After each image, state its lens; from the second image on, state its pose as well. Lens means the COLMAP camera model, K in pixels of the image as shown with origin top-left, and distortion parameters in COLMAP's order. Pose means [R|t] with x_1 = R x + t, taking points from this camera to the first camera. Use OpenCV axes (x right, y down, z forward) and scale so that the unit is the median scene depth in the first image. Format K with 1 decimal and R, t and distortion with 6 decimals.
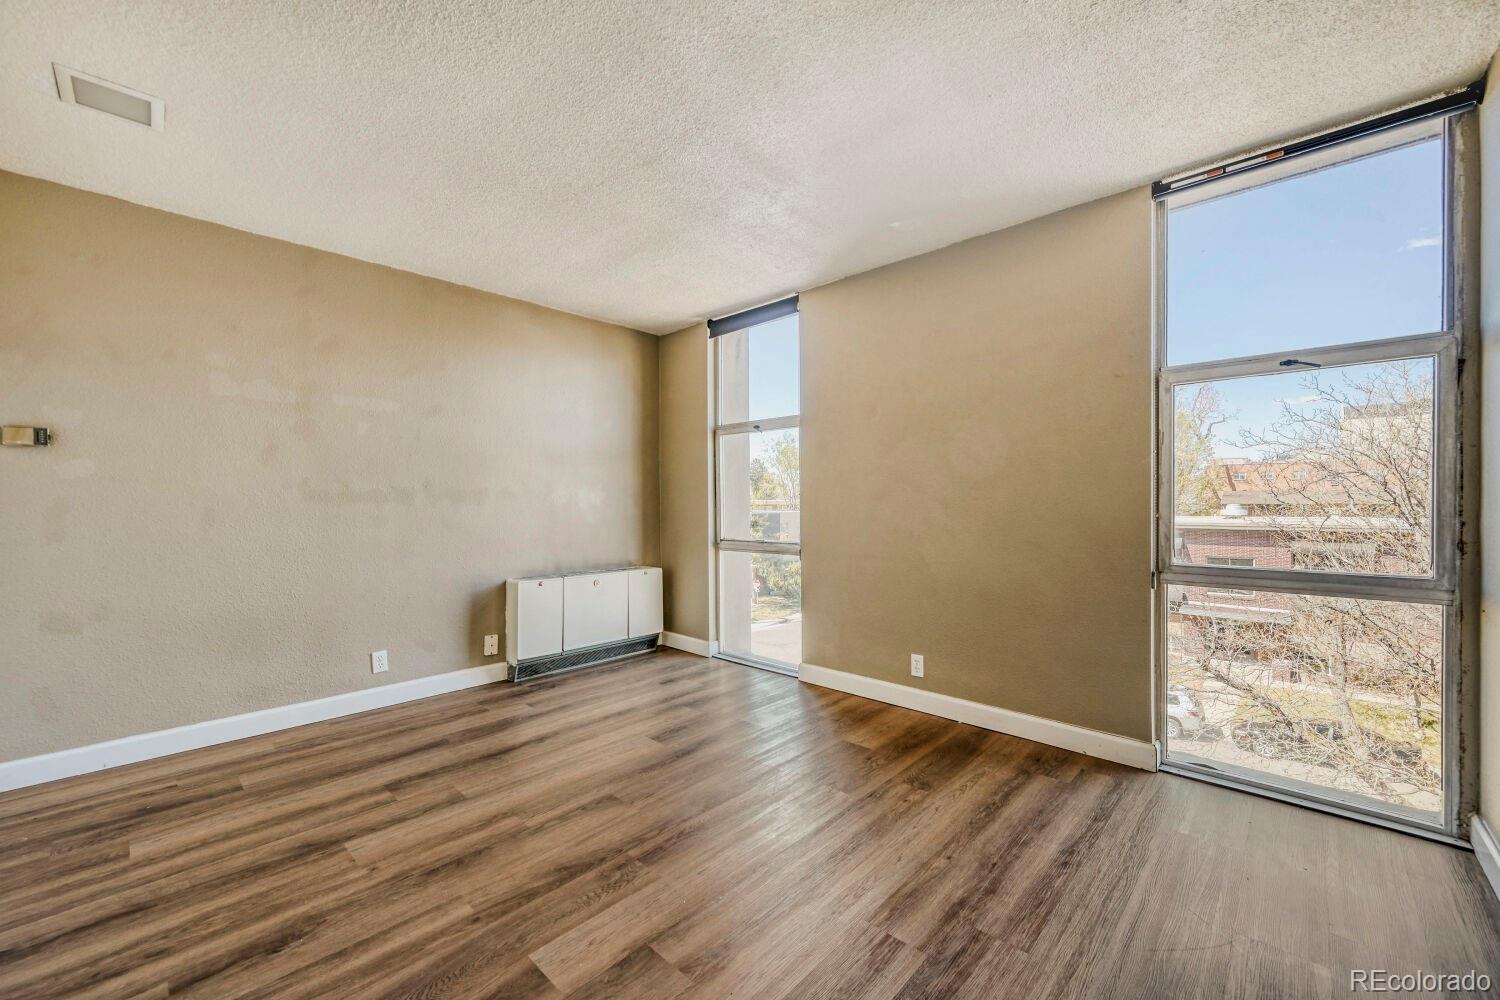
lens RADIAL K [[593.1, 0, 750.0], [0, 593.1, 500.0], [0, 0, 1]] dist [0.000243, 0.000061]
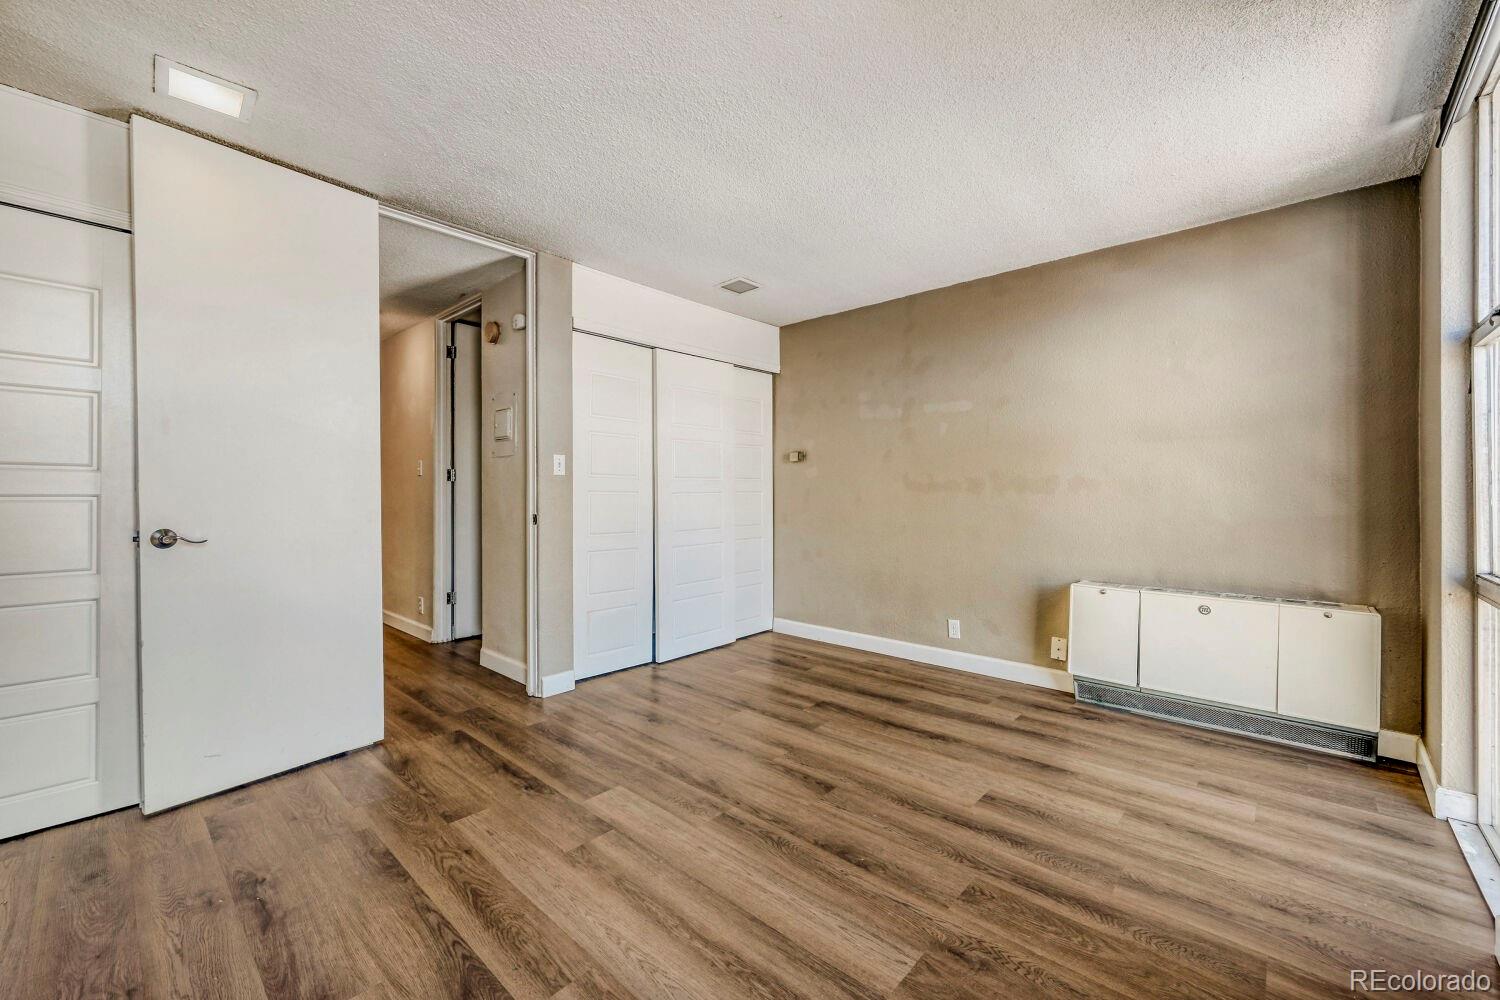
lens RADIAL K [[596.5, 0, 755.5], [0, 596.5, 490.1], [0, 0, 1]] dist [0.000217, 0.000079]
pose [[0.022069, 0.002299, -0.999754, 0.526846], [0.003313, 0.999992, 0.002373, -0.001829], [0.999751, -0.003364, 0.022061, 0.586616]]
